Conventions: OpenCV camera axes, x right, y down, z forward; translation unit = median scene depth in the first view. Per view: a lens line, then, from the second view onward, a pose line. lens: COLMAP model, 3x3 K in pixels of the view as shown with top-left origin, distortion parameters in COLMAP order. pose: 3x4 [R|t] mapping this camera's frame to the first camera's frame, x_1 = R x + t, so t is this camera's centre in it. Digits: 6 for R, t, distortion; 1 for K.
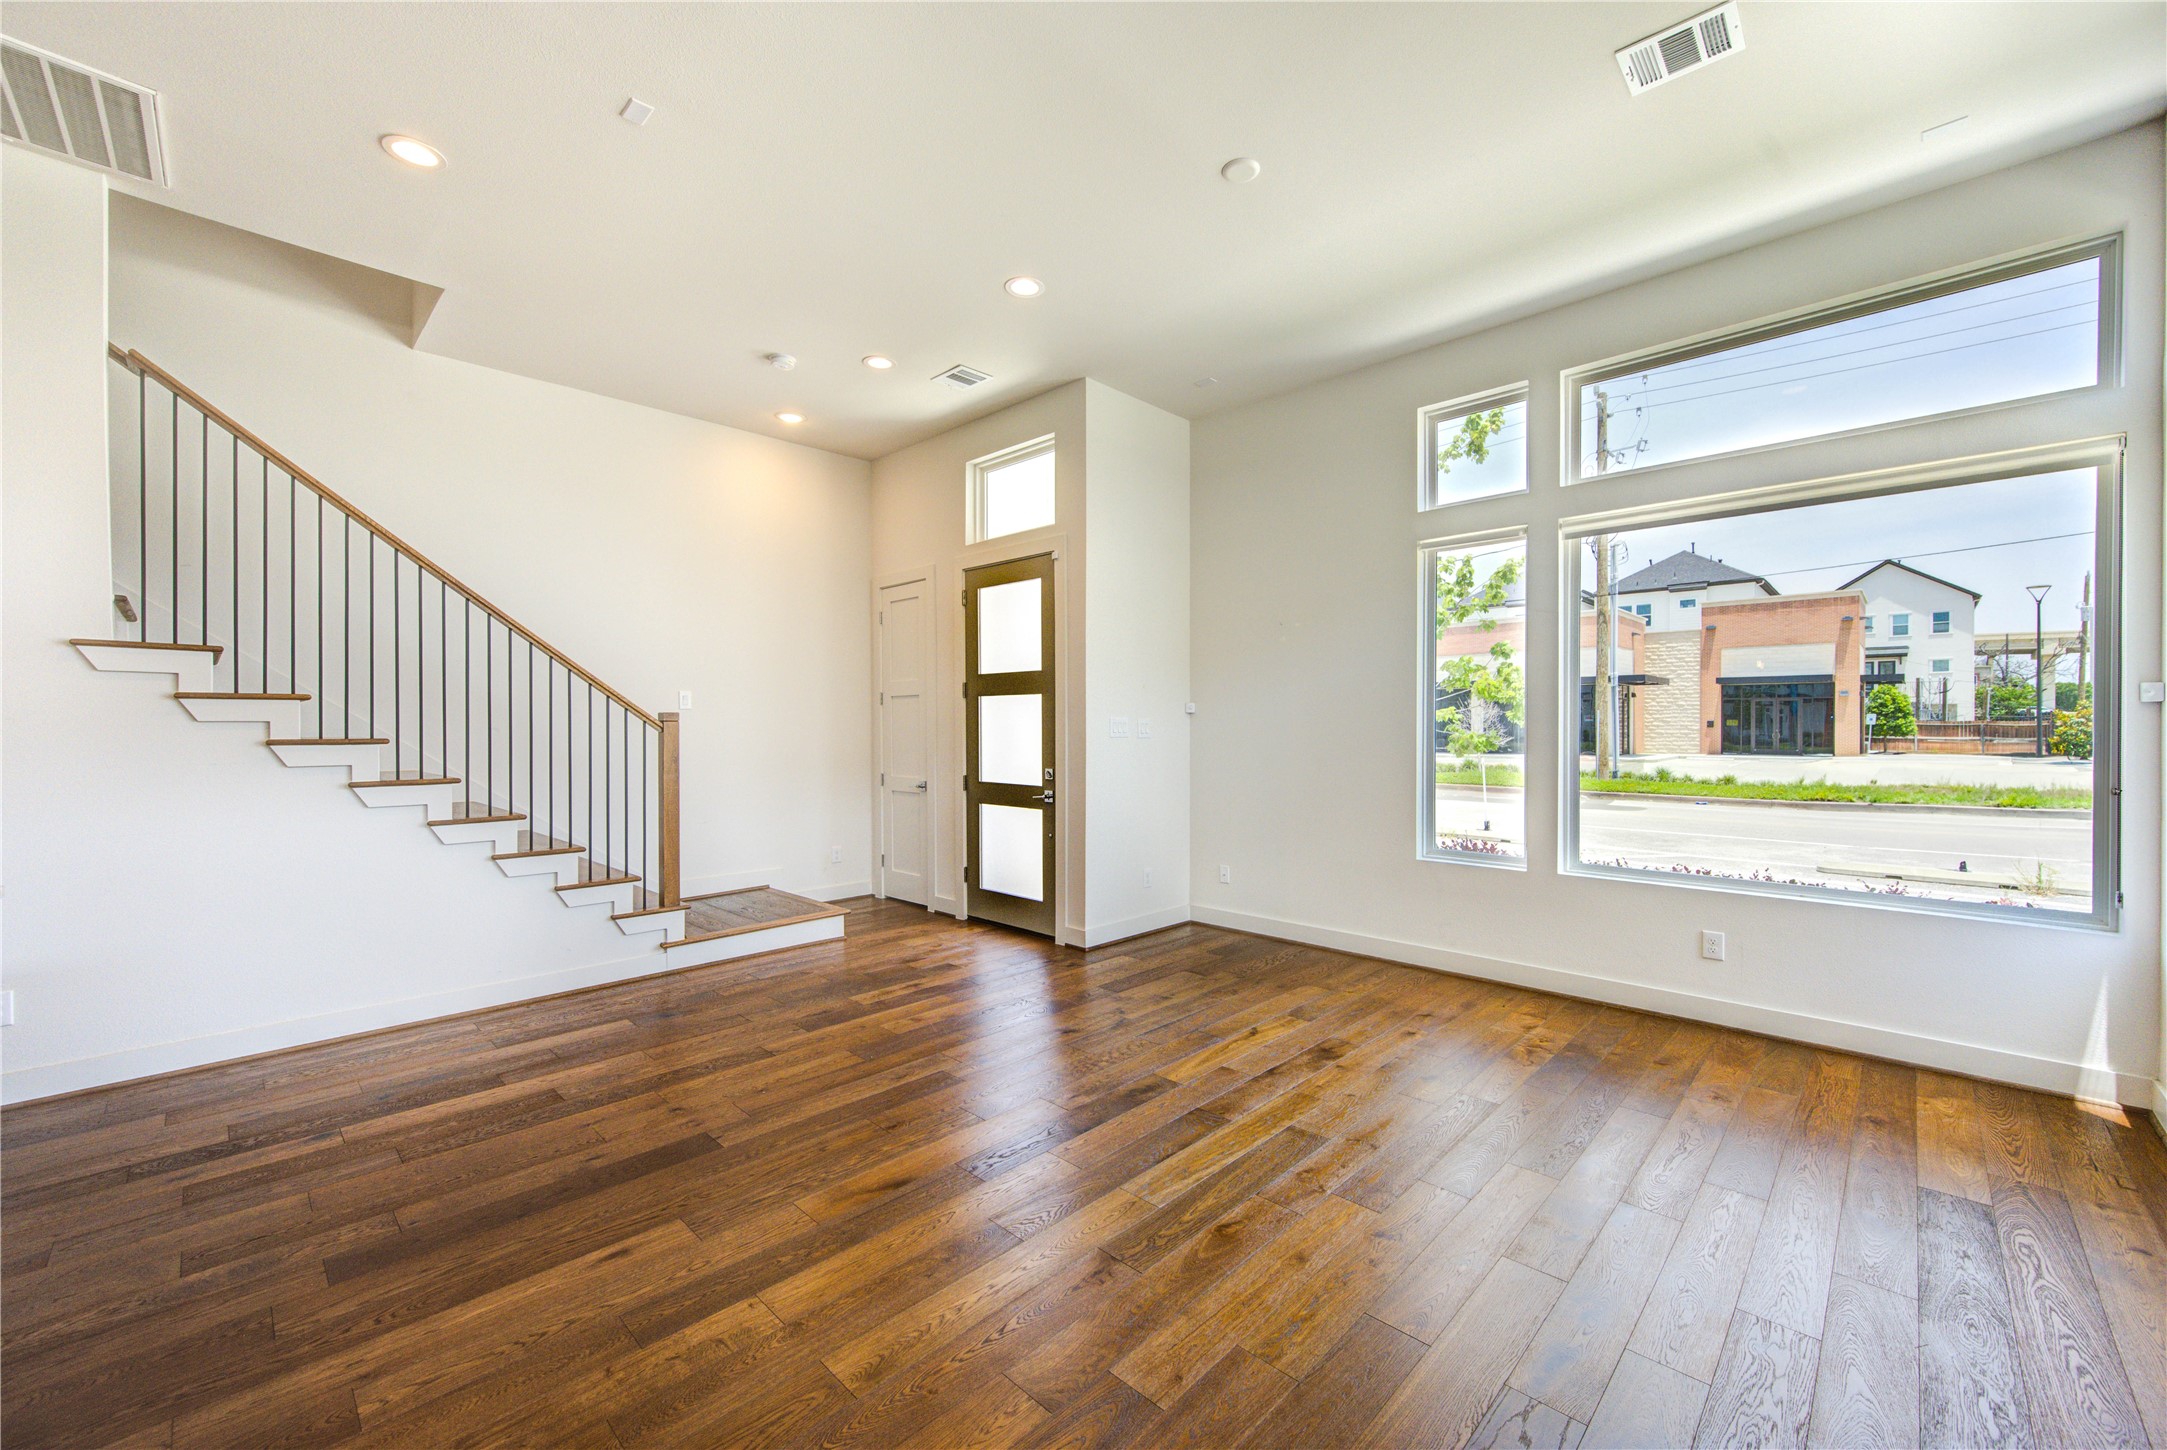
lens RADIAL K [[853.2, 0, 1083.5], [0, 853.2, 725.0], [0, 0, 1]] dist [0.016293, 0.000008]
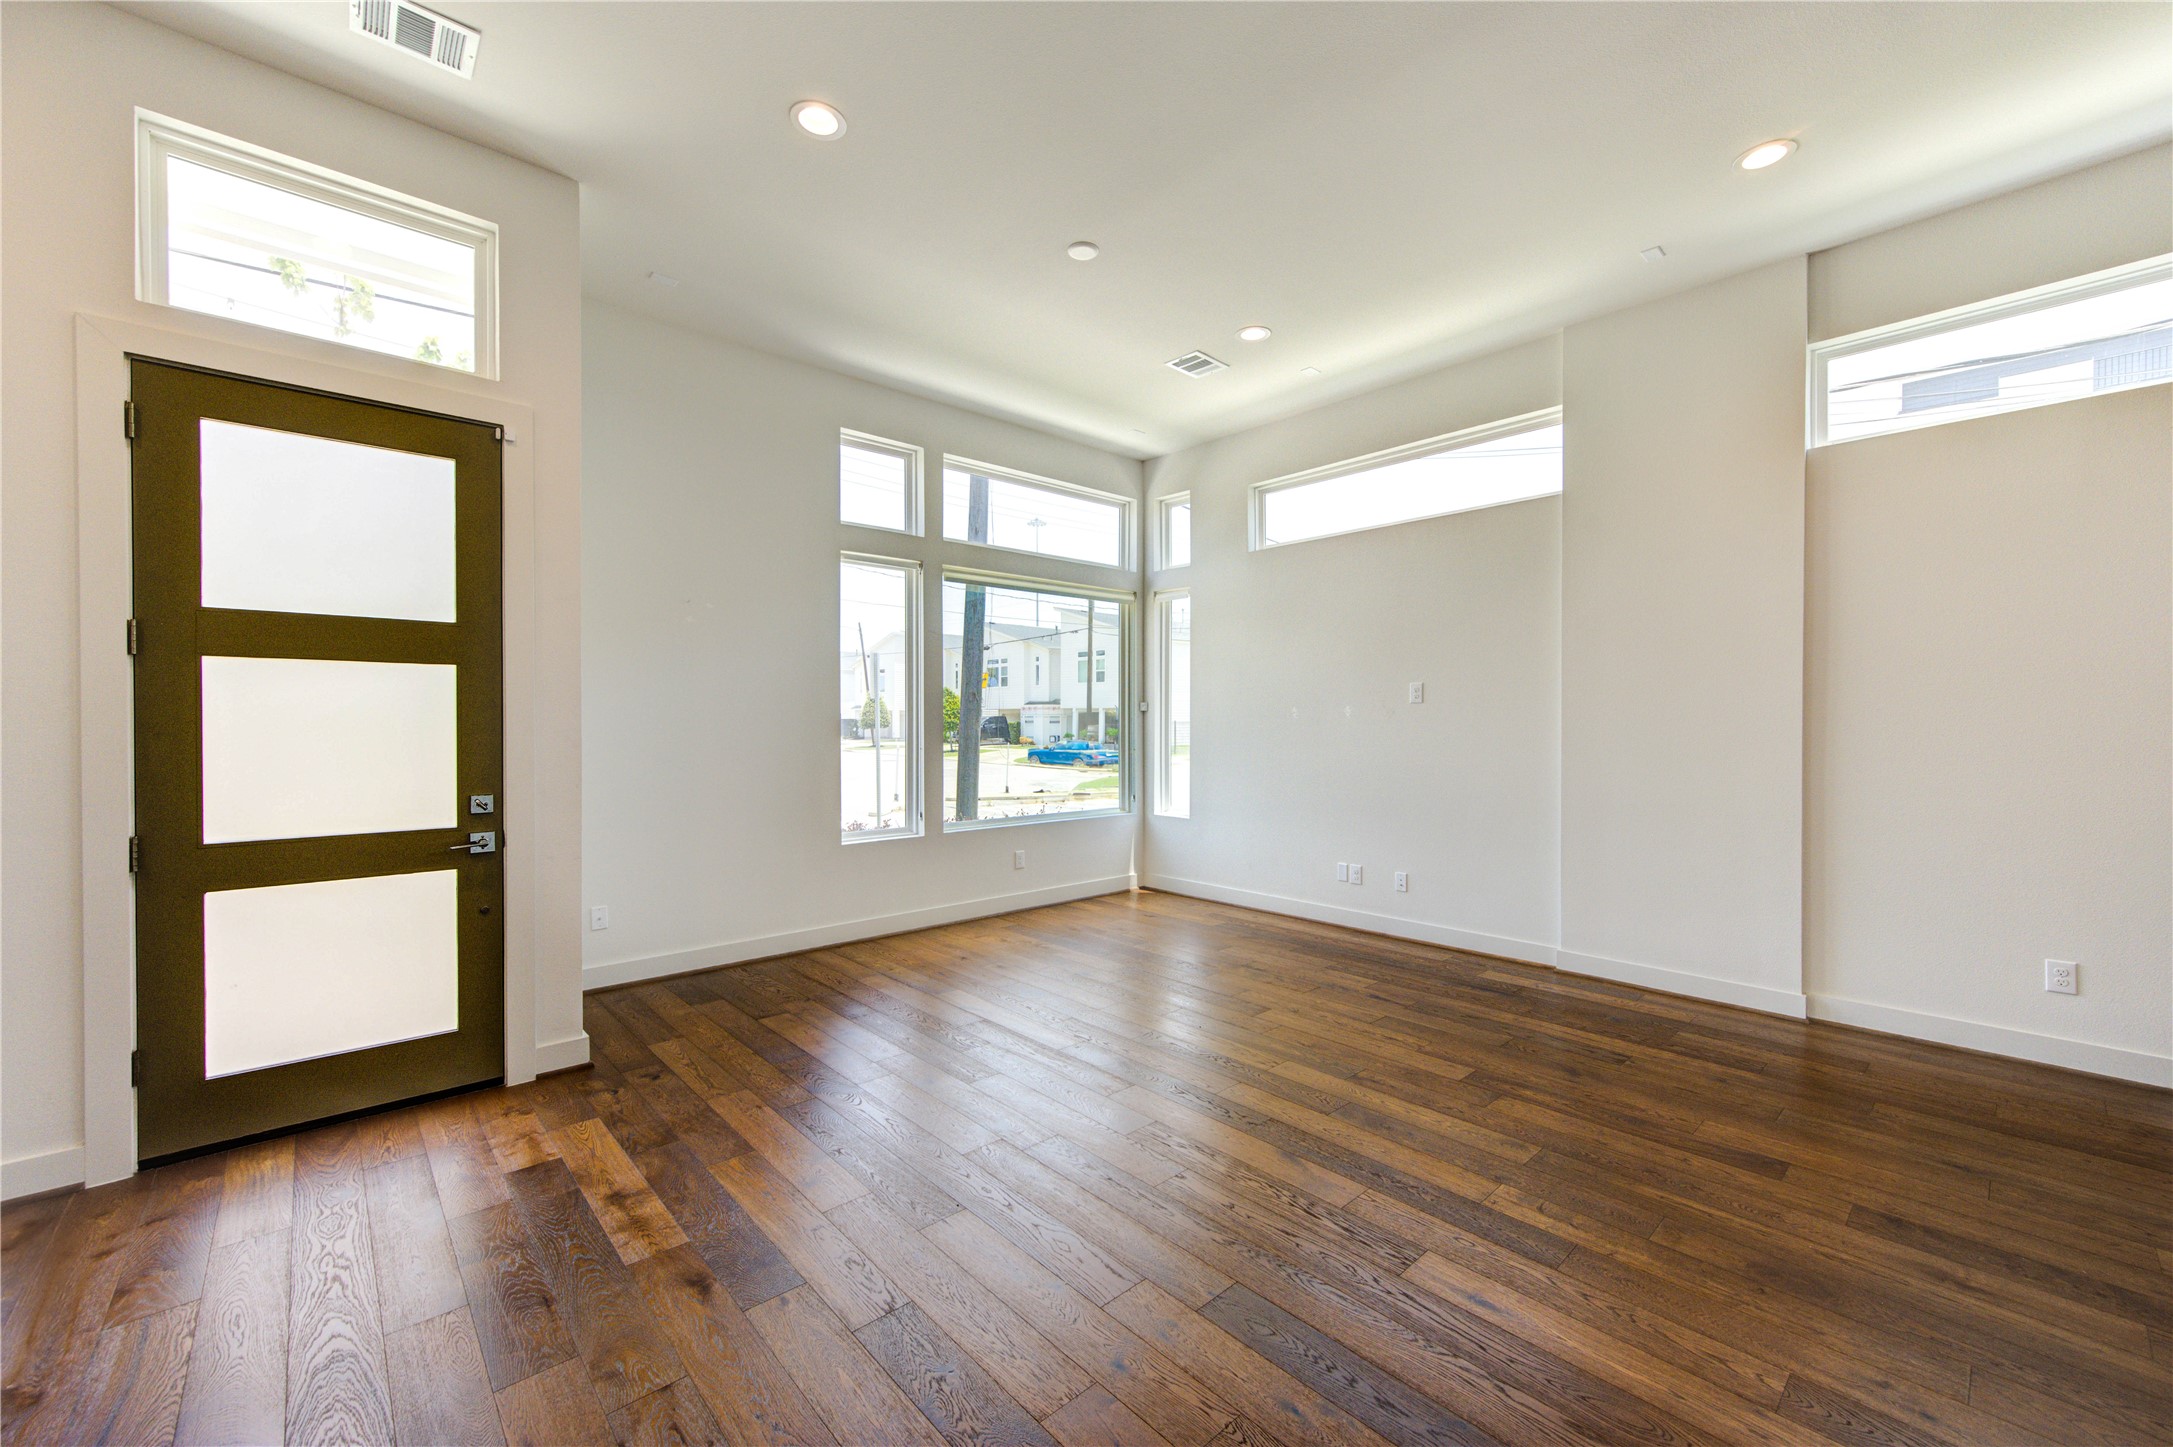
lens RADIAL K [[856.0, 0, 1086.5], [0, 856.0, 723.5], [0, 0, 1]] dist [-0.015587, 0.000119]
pose [[0.059444, -0.000127, 0.998232, -0.677832], [0.002324, 0.999997, -0.000011, 0.004487], [-0.998229, 0.002321, 0.059444, 0.636850]]
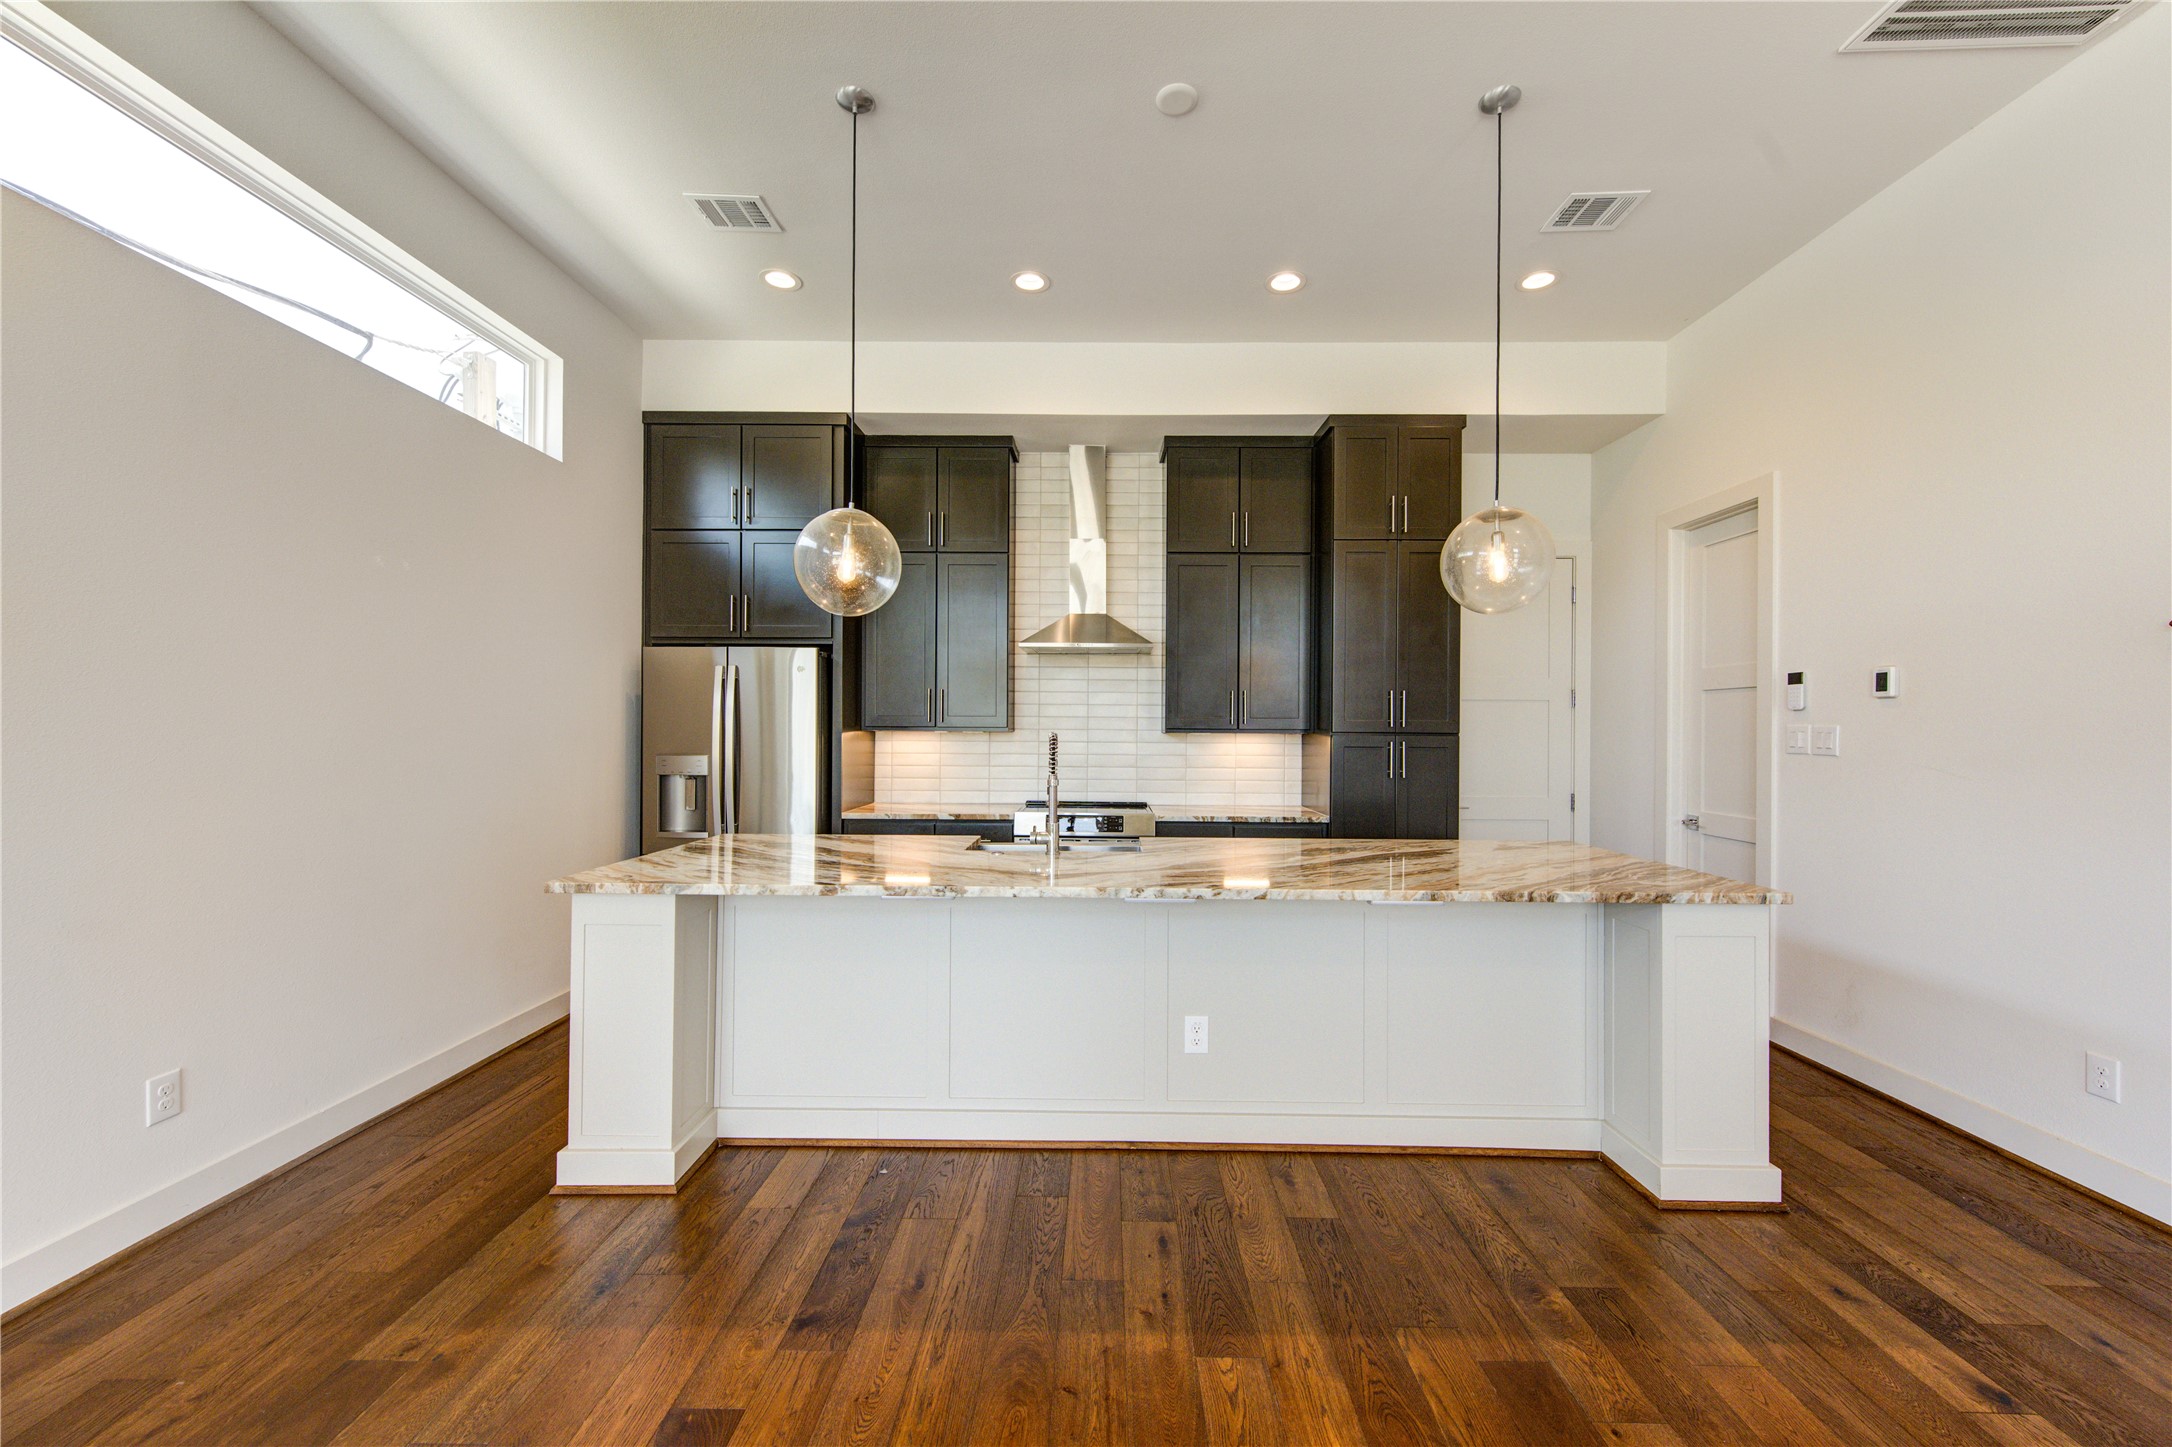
lens RADIAL K [[855.2, 0, 1086.0], [0, 855.2, 723.5], [0, 0, 1]] dist [0.016293, 0.000008]
pose [[-0.723359, -0.005072, -0.690454, 0.016281], [-0.003592, 0.999987, -0.003583, -0.000687], [0.690463, -0.000112, -0.723368, 0.604162]]
